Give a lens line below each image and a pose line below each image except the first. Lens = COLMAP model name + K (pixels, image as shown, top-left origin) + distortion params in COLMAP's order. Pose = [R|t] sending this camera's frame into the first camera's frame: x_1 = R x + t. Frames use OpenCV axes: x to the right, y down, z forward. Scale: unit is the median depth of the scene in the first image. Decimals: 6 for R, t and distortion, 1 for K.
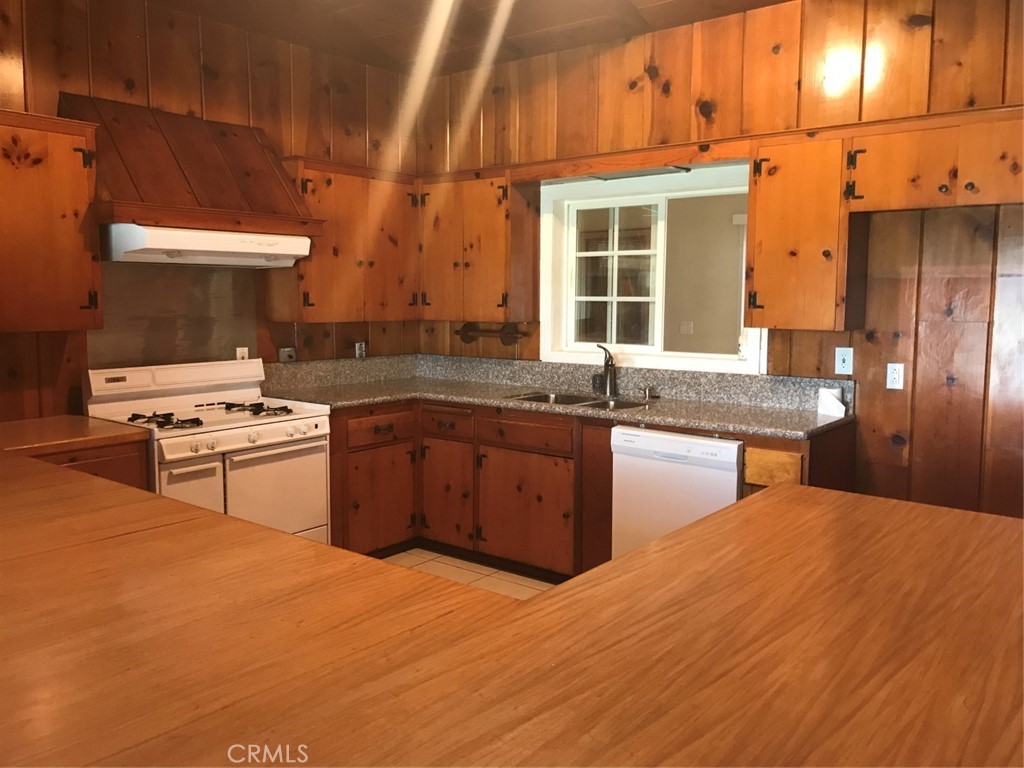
lens RADIAL K [[837.1, 0, 496.1], [0, 837.1, 374.2], [0, 0, 1]] dist [0.046758, -0.063363]
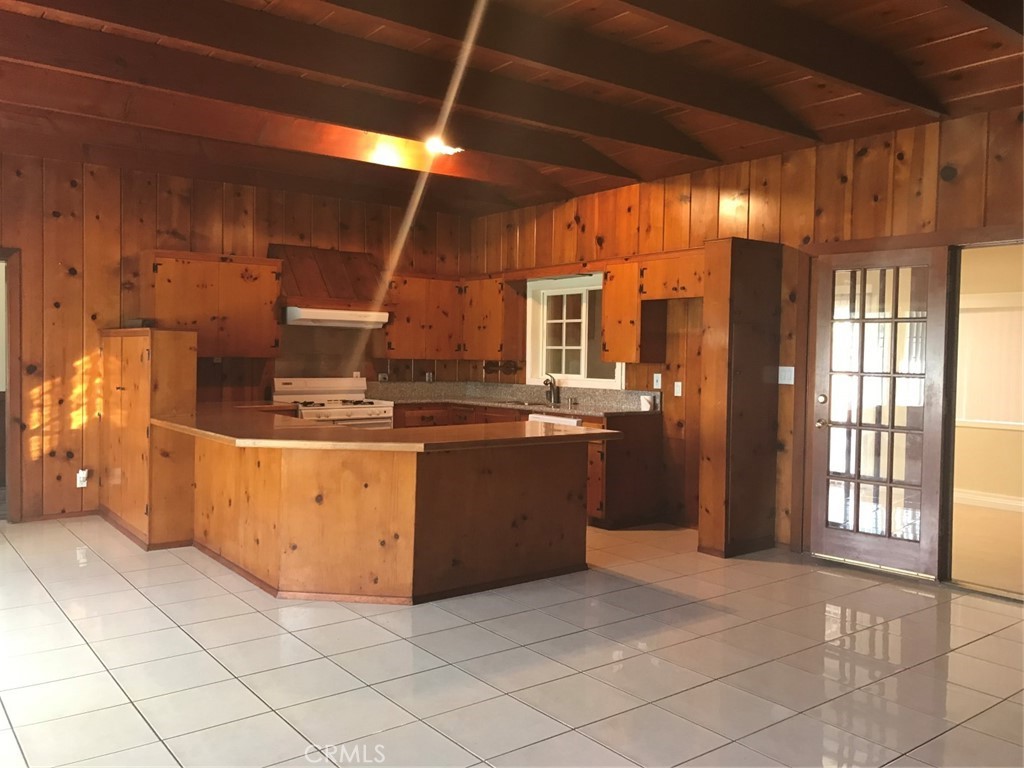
lens RADIAL K [[837.1, 0, 520.2], [0, 837.1, 386.5], [0, 0, 1]] dist [0.046758, -0.063363]
pose [[0.974065, 0.019517, -0.225423, 0.468978], [-0.033478, 0.997739, -0.058277, 0.097045], [0.223776, 0.064313, 0.972516, -0.711875]]
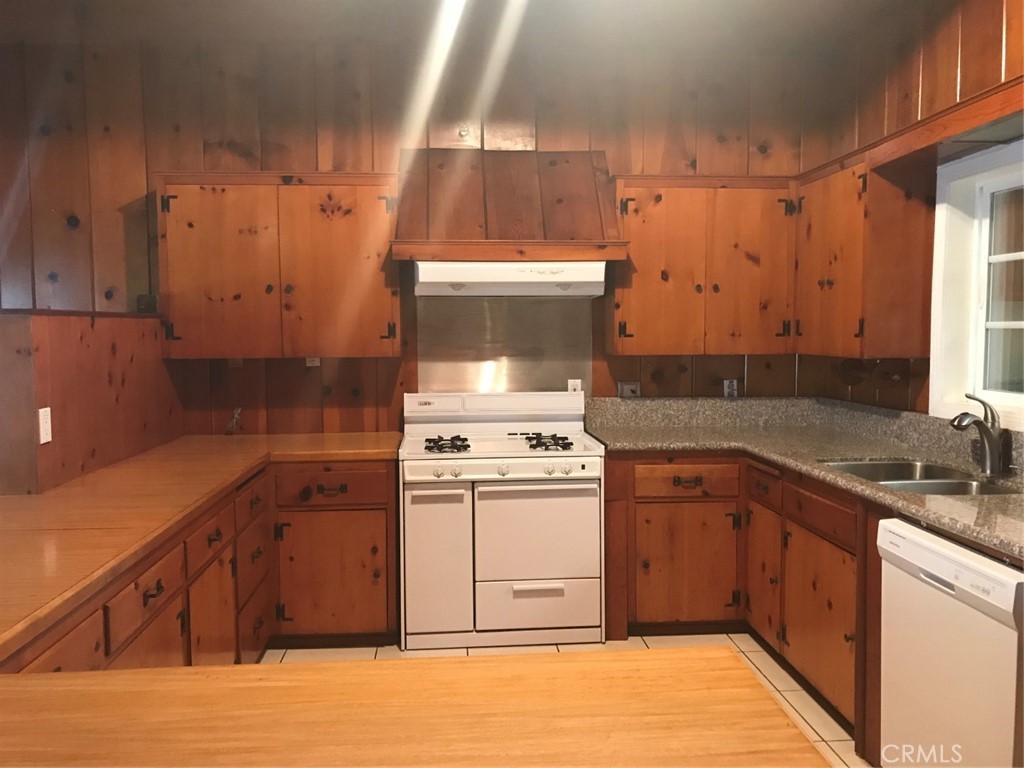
lens RADIAL K [[837.1, 0, 513.8], [0, 837.1, 390.2], [0, 0, 1]] dist [0.046758, -0.063363]
pose [[0.682669, 0.046287, -0.729260, 0.366779], [-0.063601, 0.997968, 0.003805, -0.018902], [0.727955, 0.043785, 0.684226, 0.292563]]
